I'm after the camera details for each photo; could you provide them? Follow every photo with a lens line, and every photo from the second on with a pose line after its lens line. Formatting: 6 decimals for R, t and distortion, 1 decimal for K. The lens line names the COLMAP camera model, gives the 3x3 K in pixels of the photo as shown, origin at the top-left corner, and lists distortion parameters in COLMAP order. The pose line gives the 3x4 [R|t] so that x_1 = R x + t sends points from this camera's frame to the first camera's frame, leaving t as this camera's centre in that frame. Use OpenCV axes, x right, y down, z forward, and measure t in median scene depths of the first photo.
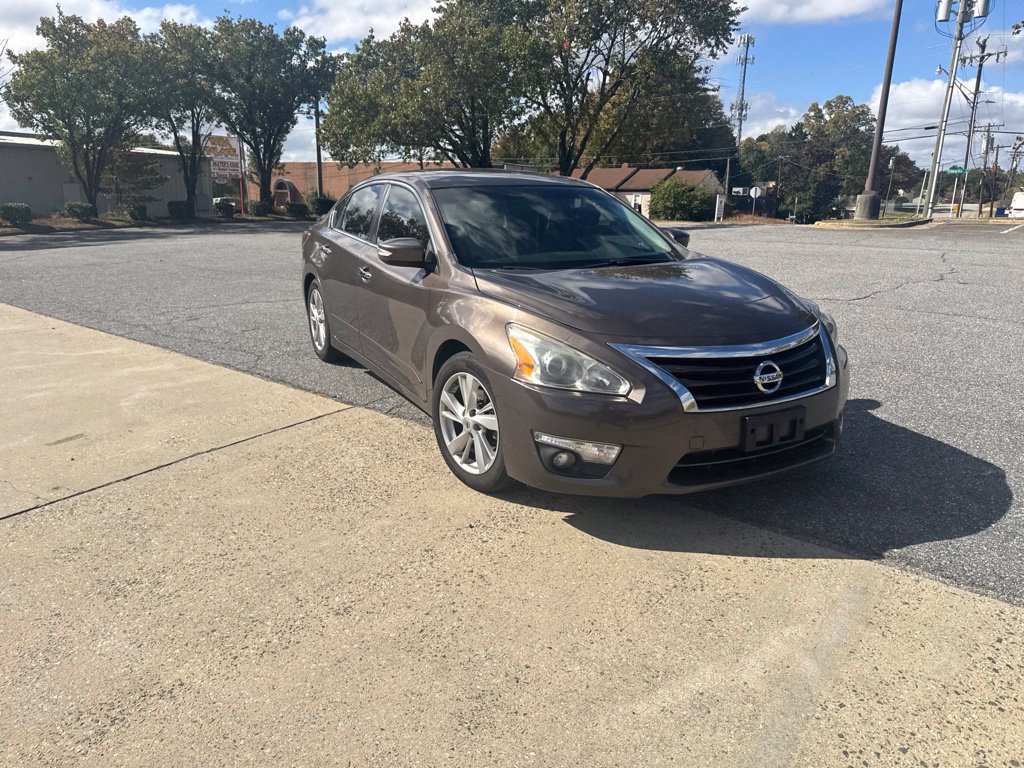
lens RADIAL K [[727.7, 0, 512.6], [0, 727.7, 389.3], [0, 0, 1]] dist [0.027721, -0.032298]
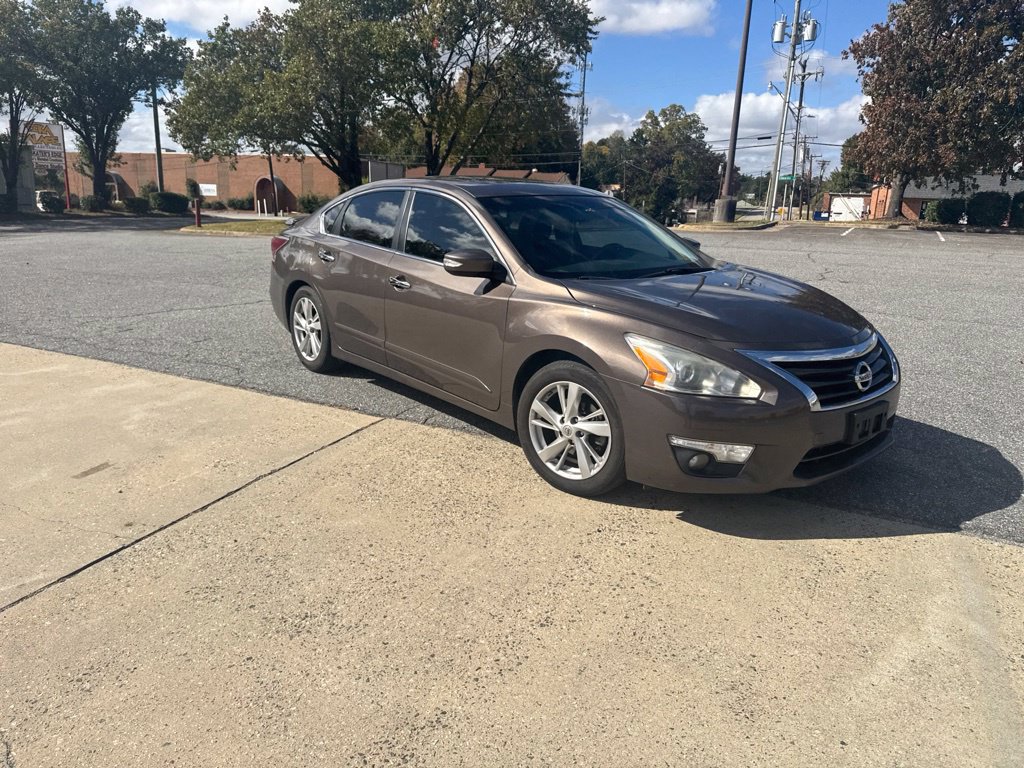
lens RADIAL K [[727.7, 0, 514.3], [0, 727.7, 390.1], [0, 0, 1]] dist [0.027721, -0.032298]
pose [[0.978503, -0.038939, 0.202523, -0.055588], [0.038235, 0.999241, 0.007390, -0.003386], [-0.202657, 0.000512, 0.979250, 0.002041]]
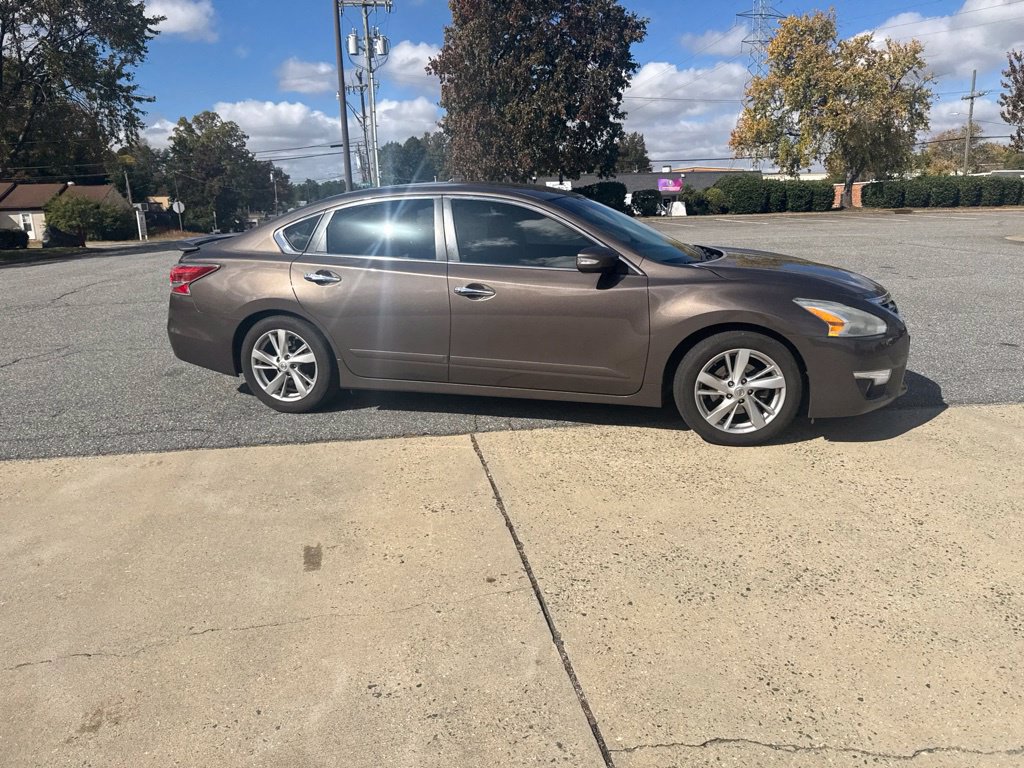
lens RADIAL K [[727.7, 0, 512.8], [0, 727.7, 386.4], [0, 0, 1]] dist [0.027721, -0.032298]
pose [[0.690849, -0.204077, 0.693599, -0.186311], [0.218946, 0.973343, 0.068307, -0.020223], [-0.689050, 0.104671, 0.717115, 0.065121]]
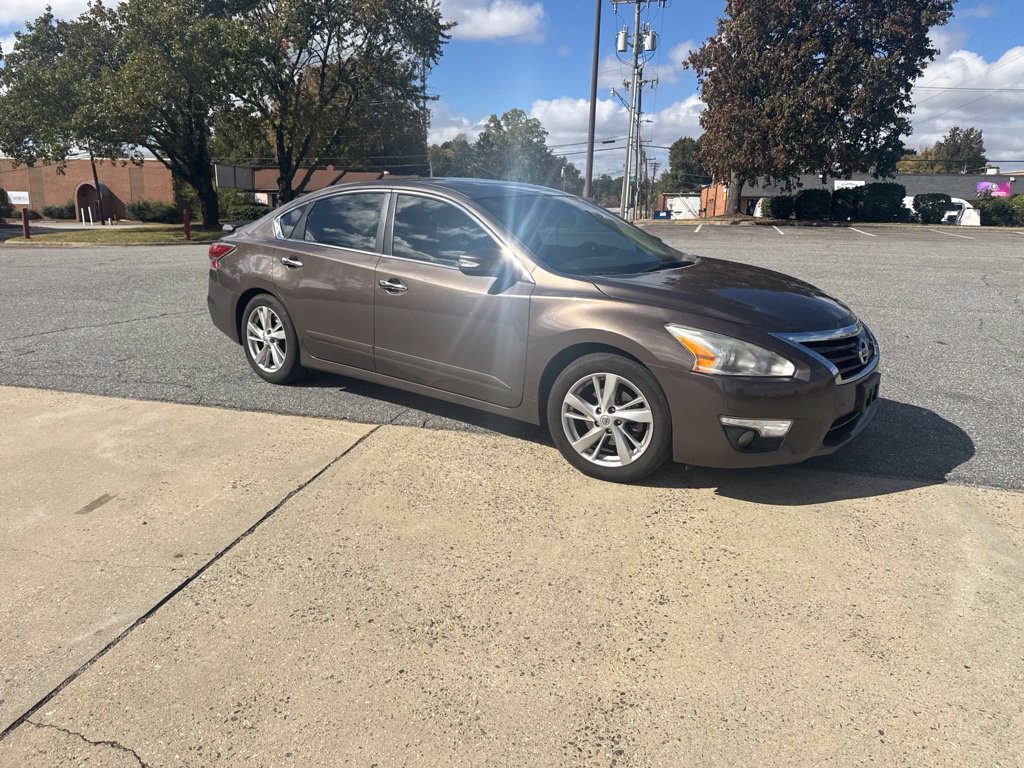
lens RADIAL K [[727.7, 0, 515.2], [0, 727.7, 382.5], [0, 0, 1]] dist [0.027721, -0.032298]
pose [[0.914697, -0.097333, 0.392244, -0.096925], [0.102193, 0.994728, 0.008526, -0.005043], [-0.391006, 0.032286, 0.919822, 0.011609]]
